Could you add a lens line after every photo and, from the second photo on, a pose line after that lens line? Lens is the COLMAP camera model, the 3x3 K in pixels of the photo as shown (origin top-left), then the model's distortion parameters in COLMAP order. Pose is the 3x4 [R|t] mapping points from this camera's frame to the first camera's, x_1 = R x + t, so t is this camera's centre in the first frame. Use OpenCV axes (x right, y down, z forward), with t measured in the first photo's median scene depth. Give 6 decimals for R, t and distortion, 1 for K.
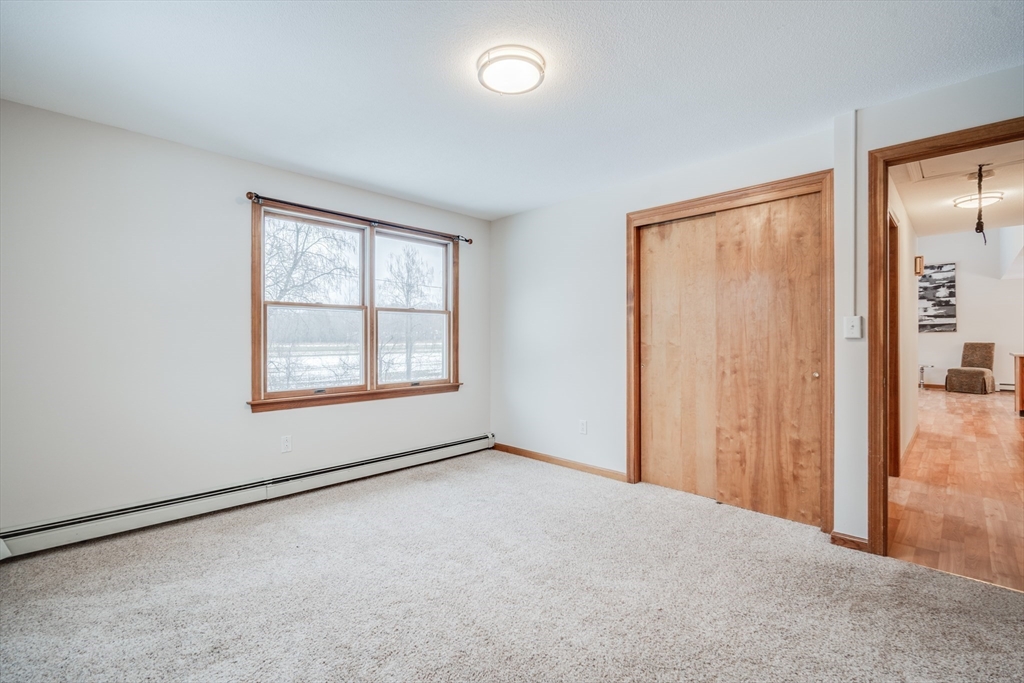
lens RADIAL K [[448.0, 0, 510.6], [0, 448.0, 347.5], [0, 0, 1]] dist [0.002209, 0.000646]
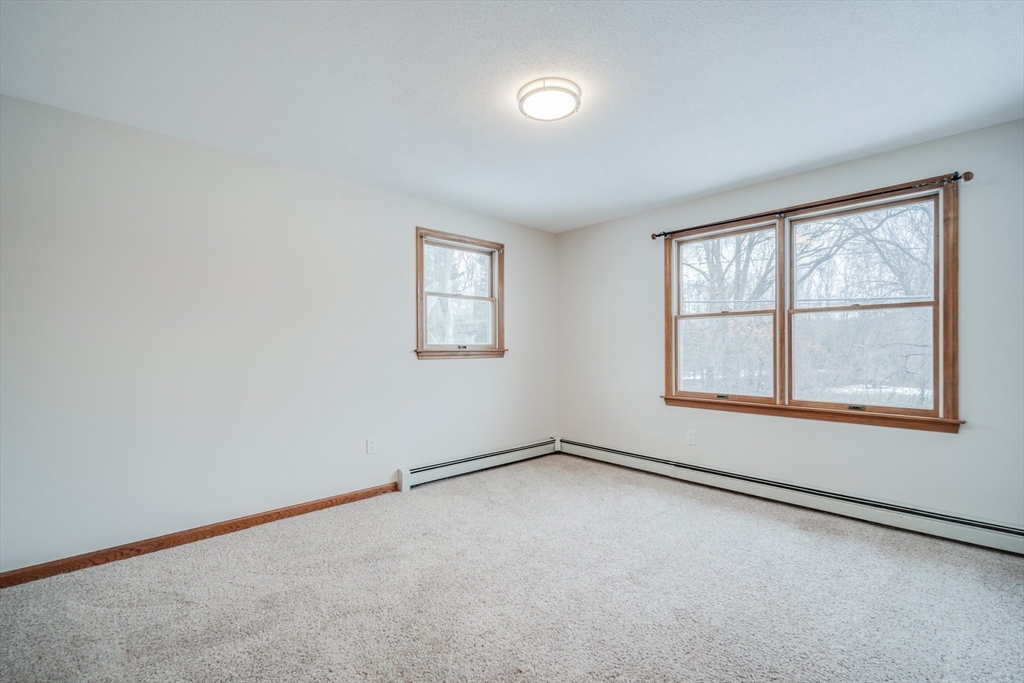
lens RADIAL K [[436.2, 0, 520.3], [0, 436.2, 359.3], [0, 0, 1]] dist [-0.000173, 0.000096]
pose [[-0.004589, 0.026586, -0.999636, 0.589545], [-0.018179, 0.999479, 0.026665, -0.007937], [0.999824, 0.018295, -0.004103, 0.528859]]
